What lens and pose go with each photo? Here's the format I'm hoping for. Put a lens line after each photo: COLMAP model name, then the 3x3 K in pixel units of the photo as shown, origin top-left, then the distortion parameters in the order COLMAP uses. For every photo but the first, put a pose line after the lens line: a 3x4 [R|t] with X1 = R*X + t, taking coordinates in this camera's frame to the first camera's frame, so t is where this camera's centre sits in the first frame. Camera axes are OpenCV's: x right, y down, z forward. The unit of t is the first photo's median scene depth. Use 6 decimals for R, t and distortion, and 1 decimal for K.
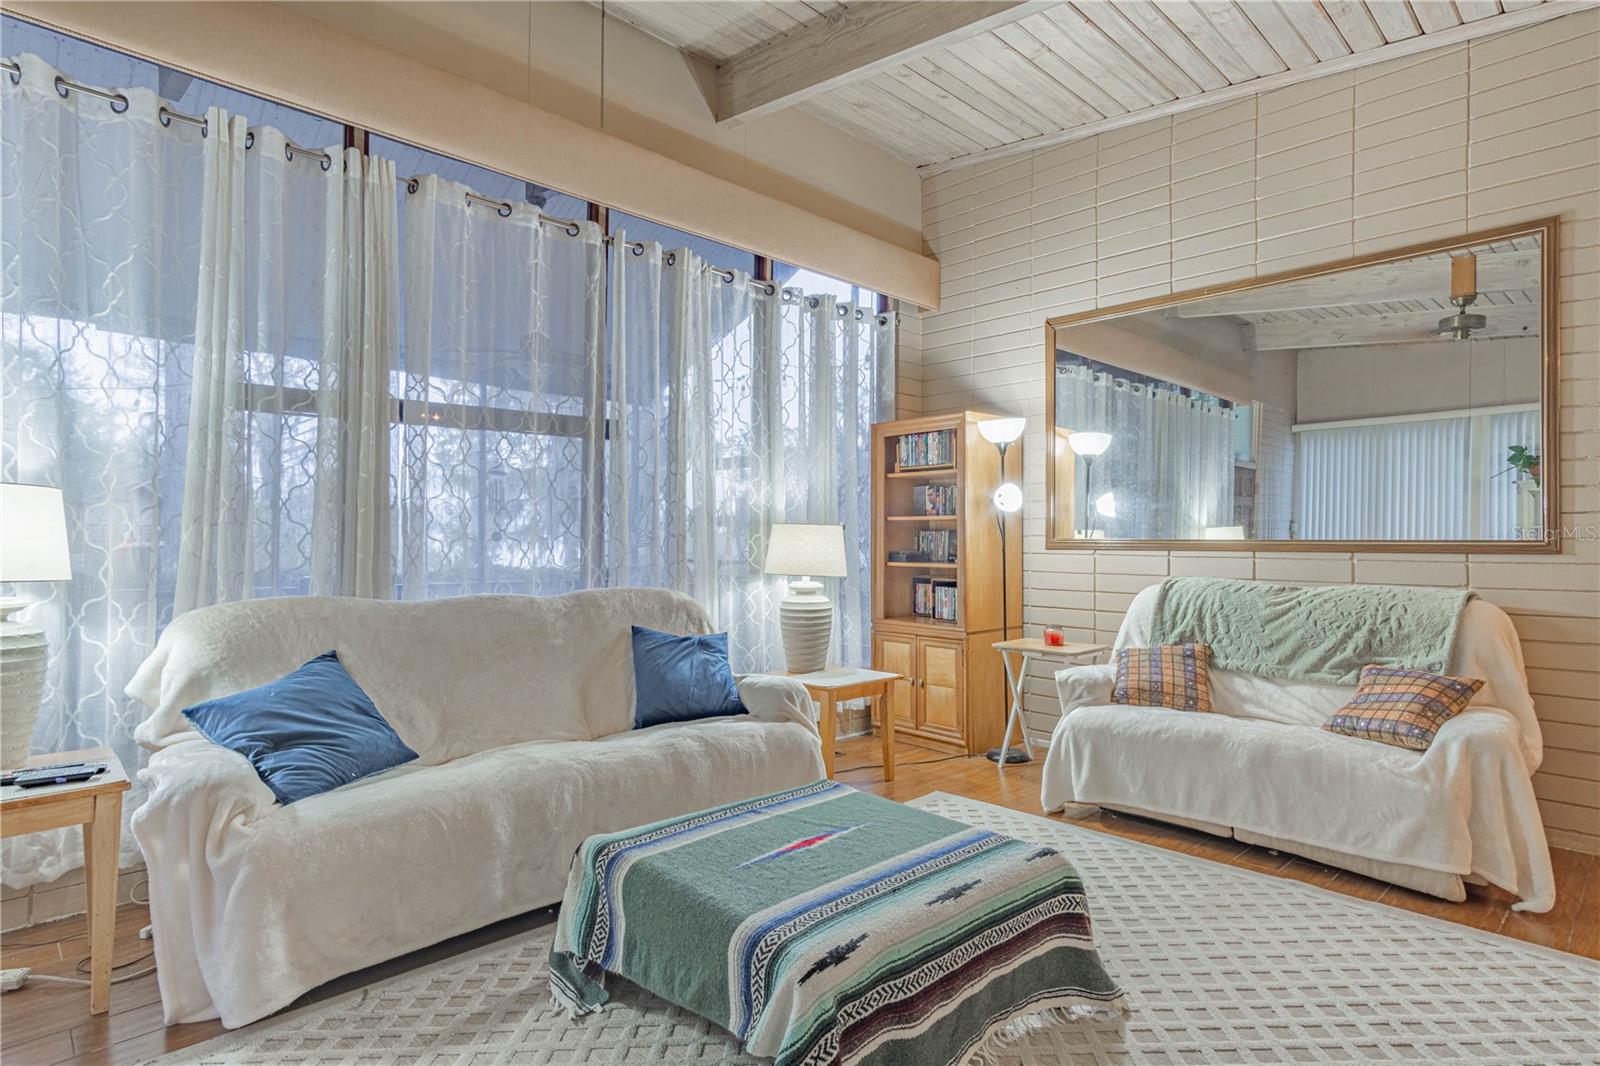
lens RADIAL K [[847.6, 0, 799.6], [0, 847.6, 529.7], [0, 0, 1]] dist [0.004391, 0.000081]
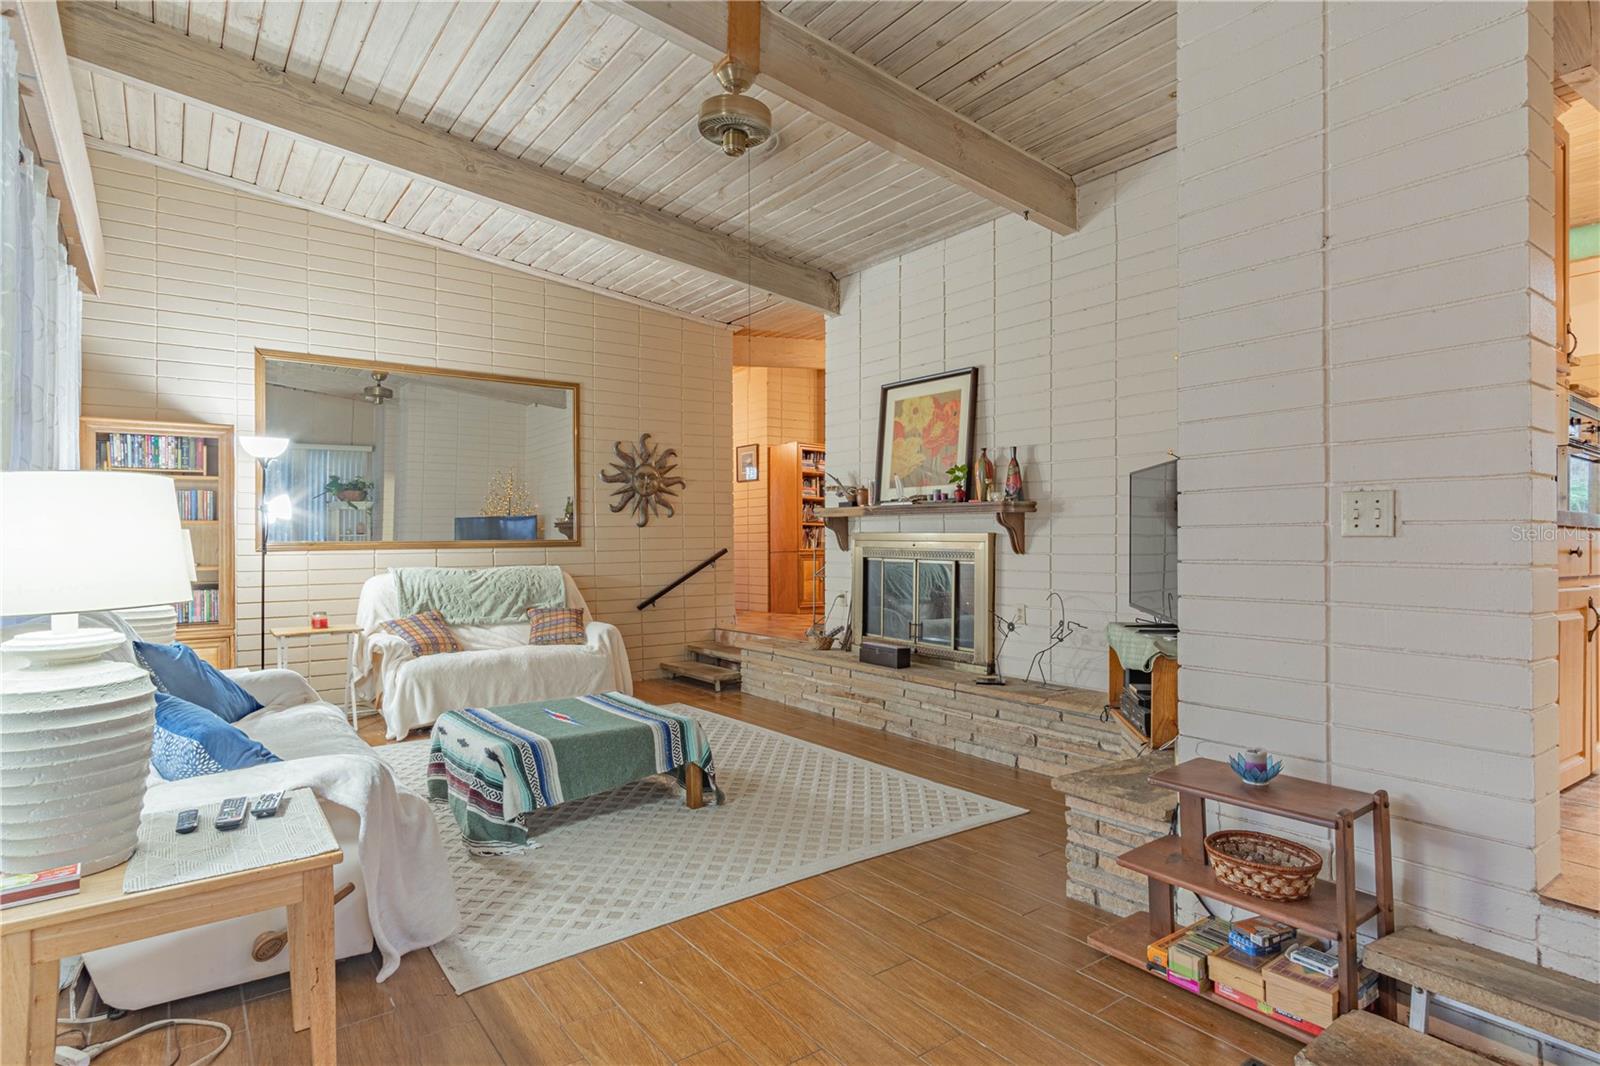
lens RADIAL K [[847.6, 0, 801.7], [0, 847.6, 535.1], [0, 0, 1]] dist [0.004391, 0.000081]
pose [[0.125667, 0.001658, 0.992071, -0.942674], [0.000568, 0.999998, -0.001744, 0.004220], [-0.992072, 0.000783, 0.125666, 0.174811]]
